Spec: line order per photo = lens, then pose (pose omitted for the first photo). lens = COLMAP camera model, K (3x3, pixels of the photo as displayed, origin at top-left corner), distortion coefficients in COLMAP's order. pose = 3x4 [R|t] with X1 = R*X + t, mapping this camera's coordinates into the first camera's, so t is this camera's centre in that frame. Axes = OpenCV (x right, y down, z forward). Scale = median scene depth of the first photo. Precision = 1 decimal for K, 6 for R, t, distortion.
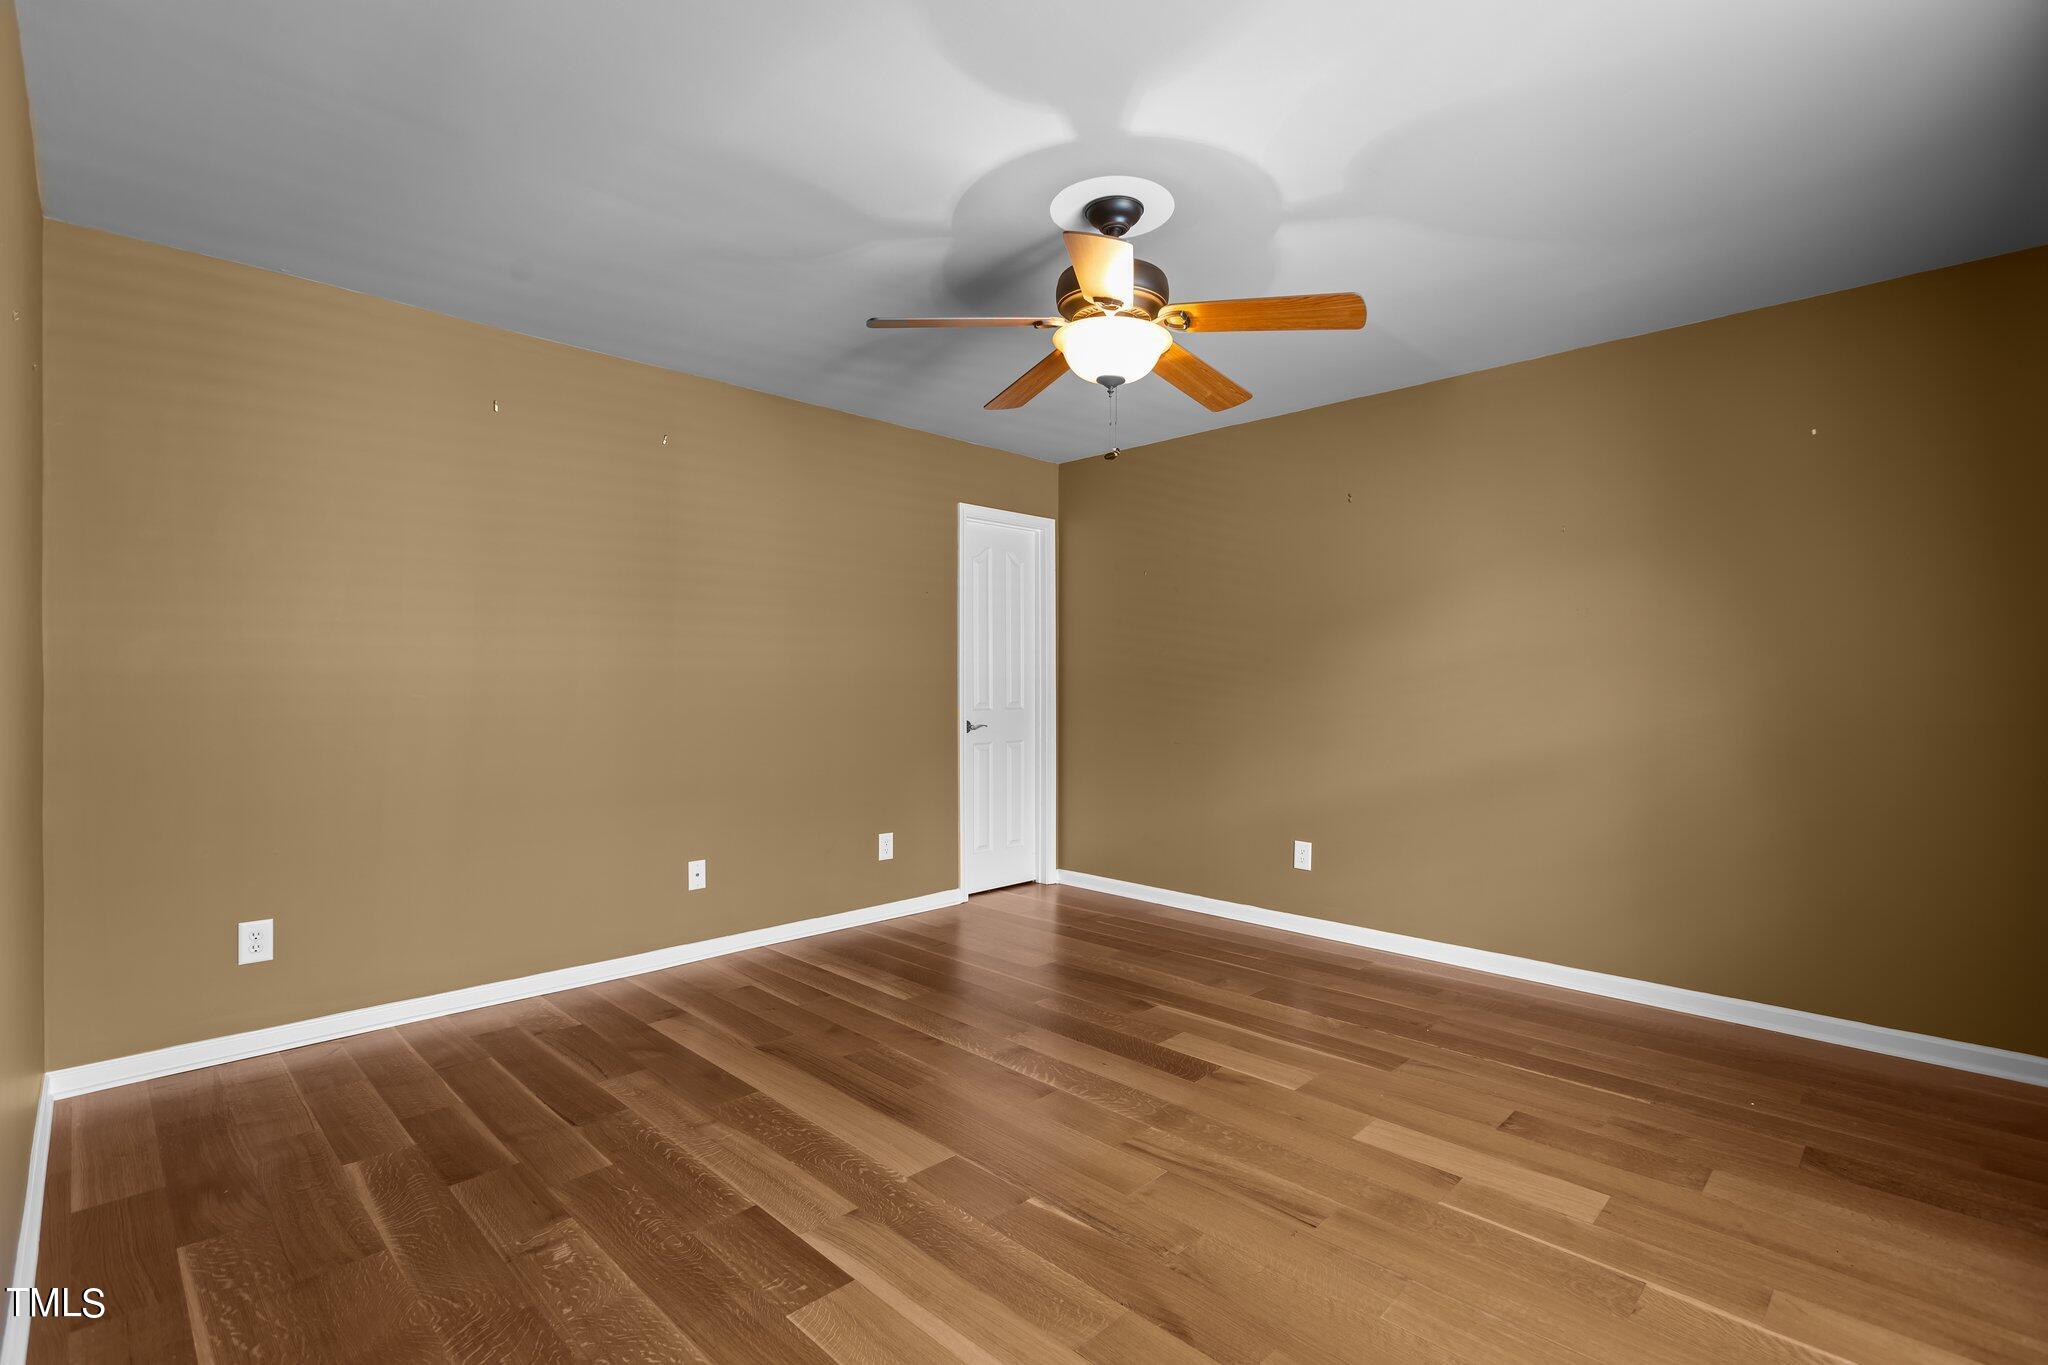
lens RADIAL K [[939.7, 0, 1026.3], [0, 939.7, 685.9], [0, 0, 1]] dist [-0.007946, 0.001115]
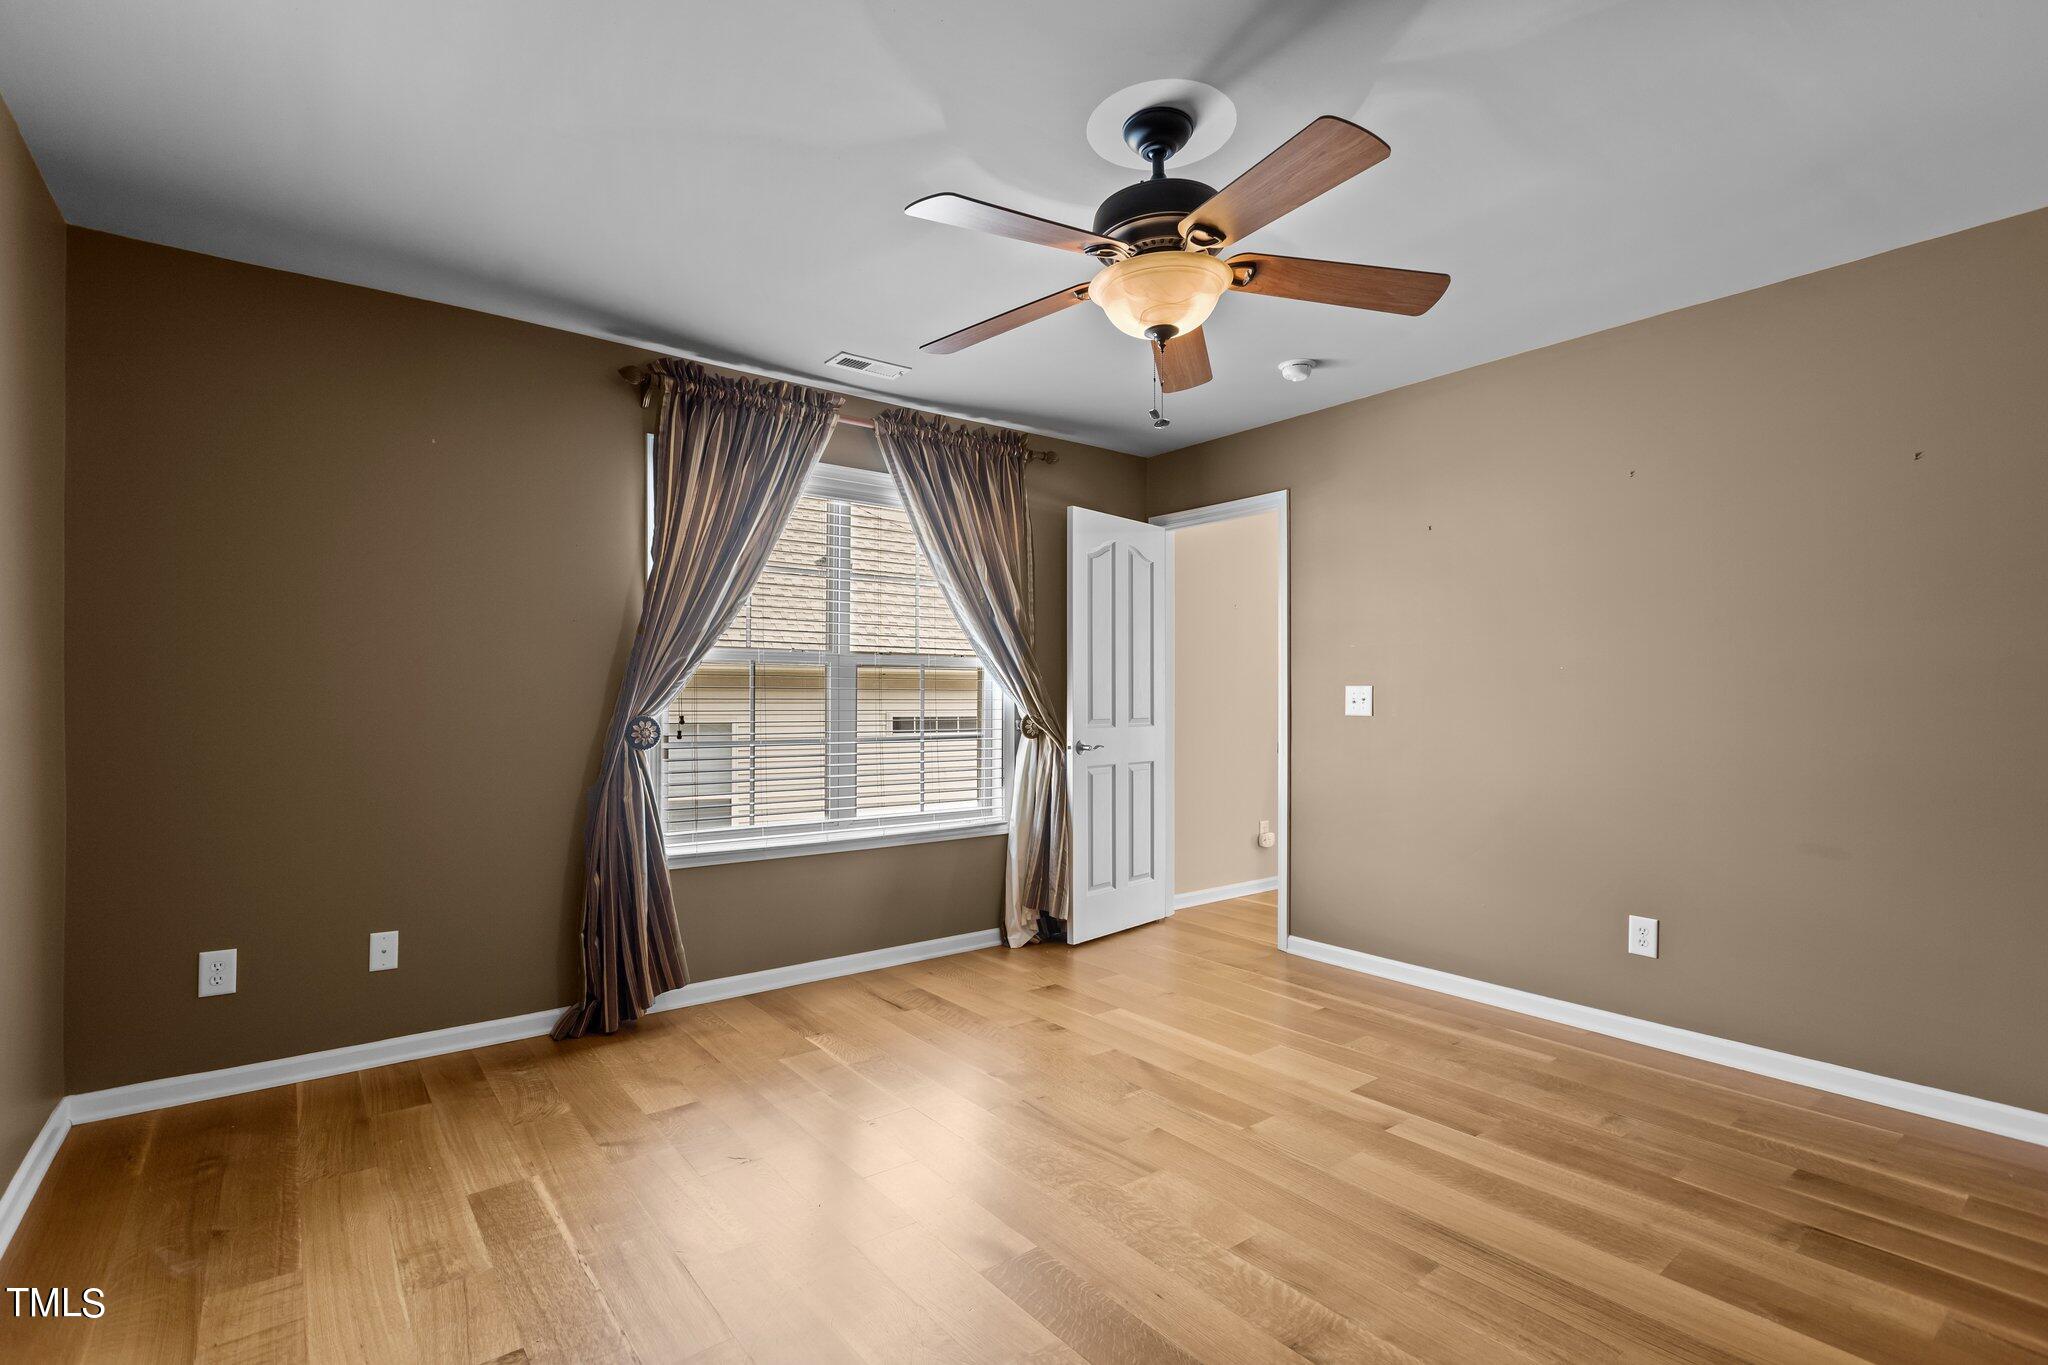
lens RADIAL K [[939.7, 0, 1026.3], [0, 939.7, 685.9], [0, 0, 1]] dist [-0.007946, 0.001115]
pose [[-0.991404, 0.001129, 0.130835, 0.110636], [-0.001744, 0.999760, -0.021843, 0.006998], [-0.130828, -0.021883, -0.991164, 2.060979]]
